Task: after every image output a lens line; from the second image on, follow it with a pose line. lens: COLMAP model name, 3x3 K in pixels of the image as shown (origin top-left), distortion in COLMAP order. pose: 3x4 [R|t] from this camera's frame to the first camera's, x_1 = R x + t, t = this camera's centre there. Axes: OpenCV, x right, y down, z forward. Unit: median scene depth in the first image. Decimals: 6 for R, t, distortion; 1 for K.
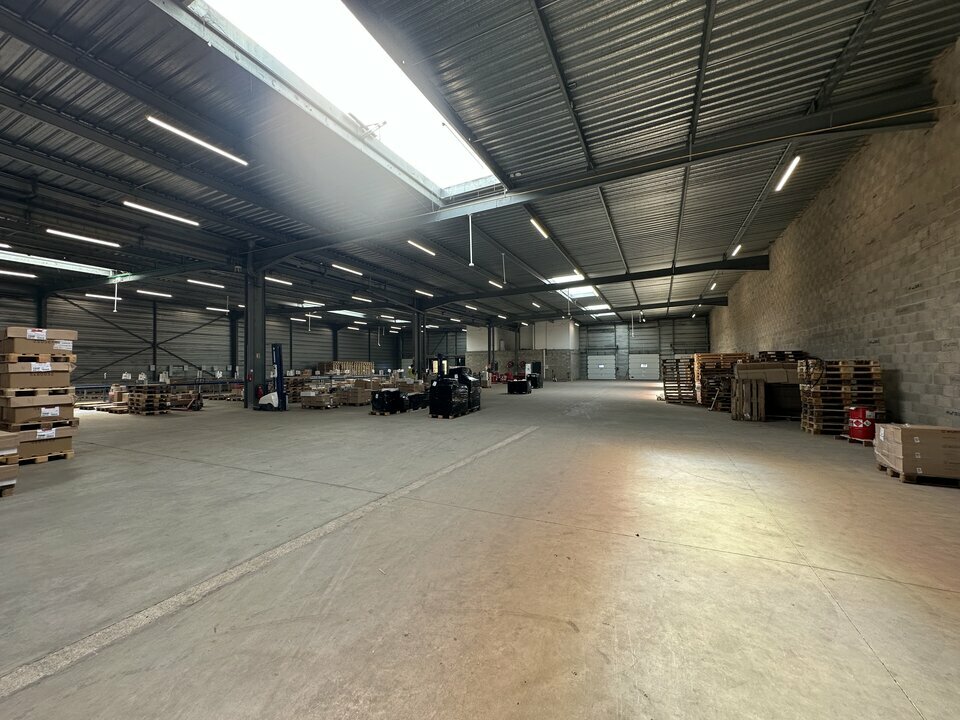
lens RADIAL K [[384.9, 0, 480.0], [0, 384.9, 360.0], [0, 0, 1]] dist [-0.003188, 0.000468]
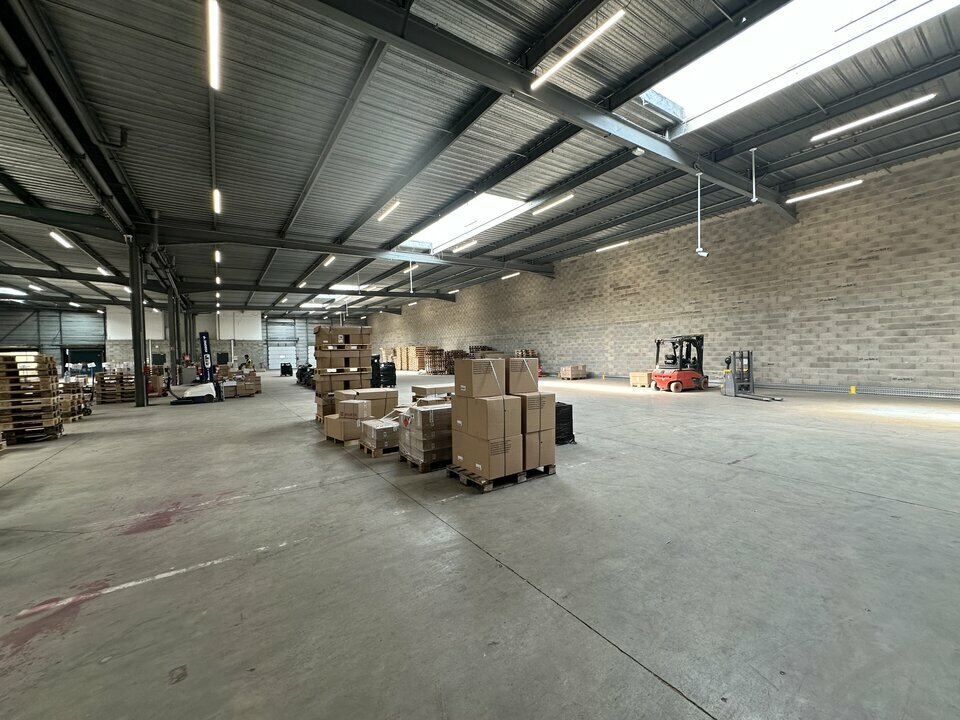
lens RADIAL K [[384.9, 0, 480.0], [0, 384.9, 360.0], [0, 0, 1]] dist [-0.003188, 0.000468]
pose [[0.494377, -0.020706, 0.869001, -1.059448], [0.001450, 0.999734, 0.022996, 0.005876], [-0.869246, -0.010109, 0.494276, -0.049404]]
